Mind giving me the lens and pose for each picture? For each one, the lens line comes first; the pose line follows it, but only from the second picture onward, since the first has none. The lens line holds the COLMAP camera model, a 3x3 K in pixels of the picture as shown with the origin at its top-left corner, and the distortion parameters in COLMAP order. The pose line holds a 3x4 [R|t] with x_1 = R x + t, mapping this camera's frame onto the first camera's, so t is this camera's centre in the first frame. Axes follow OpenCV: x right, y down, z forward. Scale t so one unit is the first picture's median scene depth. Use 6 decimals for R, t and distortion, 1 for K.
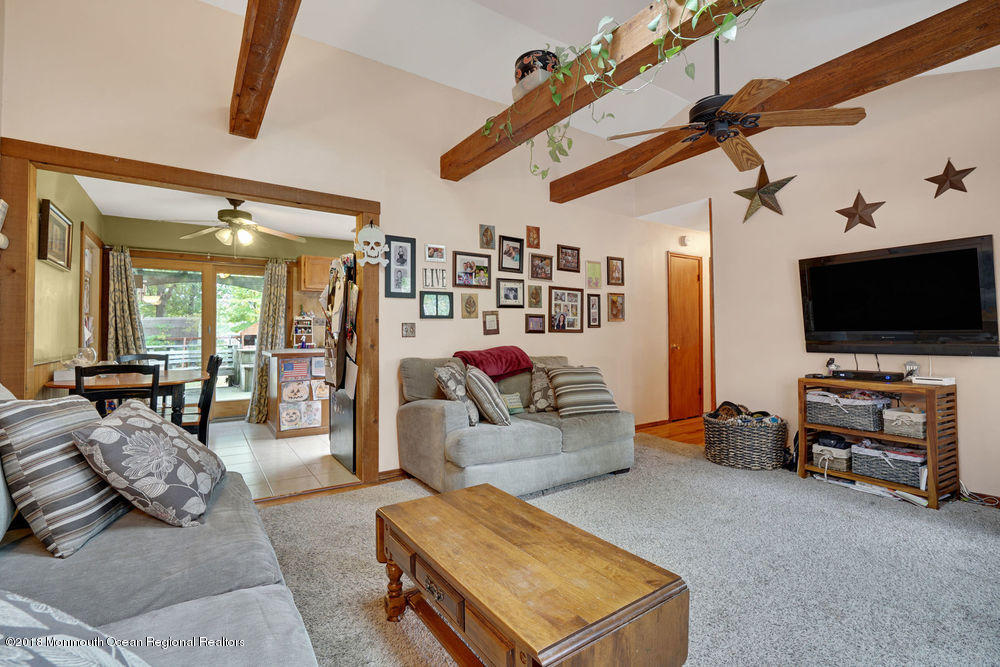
lens RADIAL K [[449.9, 0, 489.8], [0, 449.9, 324.4], [0, 0, 1]] dist [-0.001801, 0.000615]
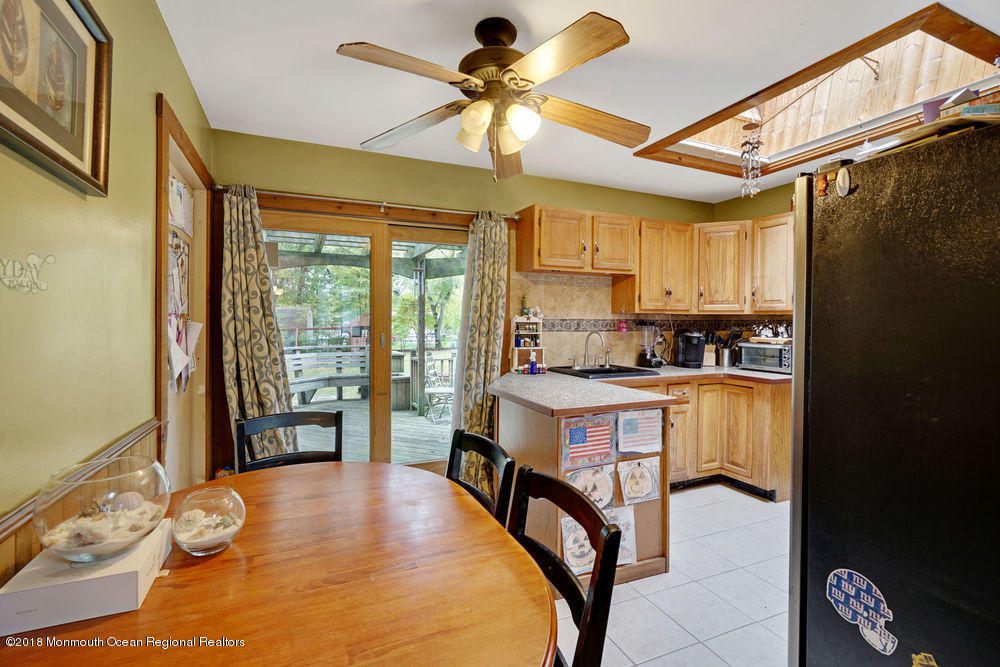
lens RADIAL K [[449.9, 0, 489.8], [0, 449.9, 324.4], [0, 0, 1]] dist [-0.001801, 0.000615]
pose [[0.983665, 0.005242, -0.179932, -0.440685], [-0.001515, 0.999782, 0.020845, -0.023957], [0.180002, -0.020232, 0.983458, 0.530624]]
